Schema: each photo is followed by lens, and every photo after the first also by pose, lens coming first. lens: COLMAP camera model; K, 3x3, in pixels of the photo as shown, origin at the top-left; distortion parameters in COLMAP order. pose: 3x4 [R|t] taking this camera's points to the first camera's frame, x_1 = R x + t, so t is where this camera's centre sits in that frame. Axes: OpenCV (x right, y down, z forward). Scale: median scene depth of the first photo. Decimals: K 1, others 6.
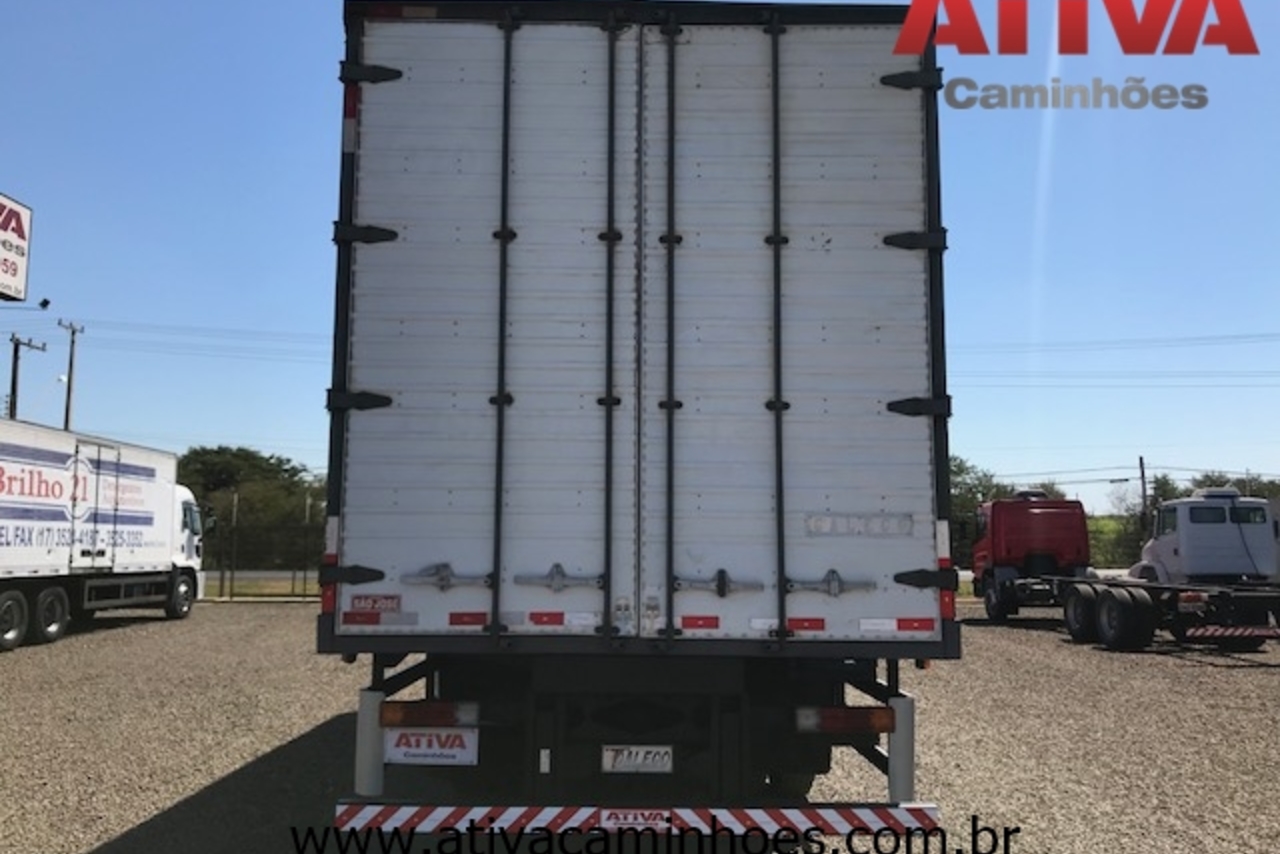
lens RADIAL K [[1073.5, 0, 640.0], [0, 1073.5, 427.0], [0, 0, 1]] dist [0.008831, -0.000772]
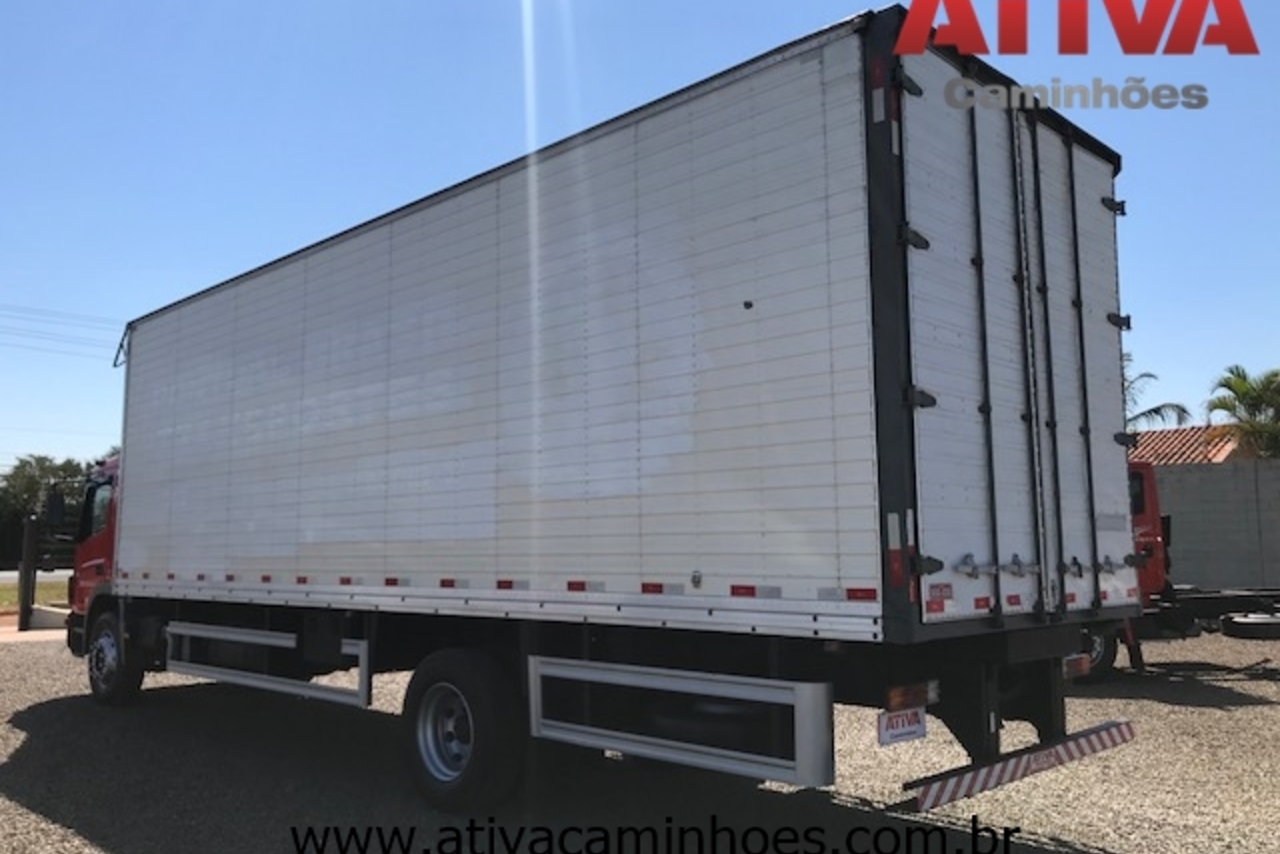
lens RADIAL K [[1073.5, 0, 640.0], [0, 1073.5, 427.0], [0, 0, 1]] dist [0.008831, -0.000772]
pose [[0.712619, 0.074733, 0.697559, -1.193791], [-0.076631, 0.996652, -0.028491, 0.054271], [-0.697353, -0.033152, 0.715960, 0.446850]]
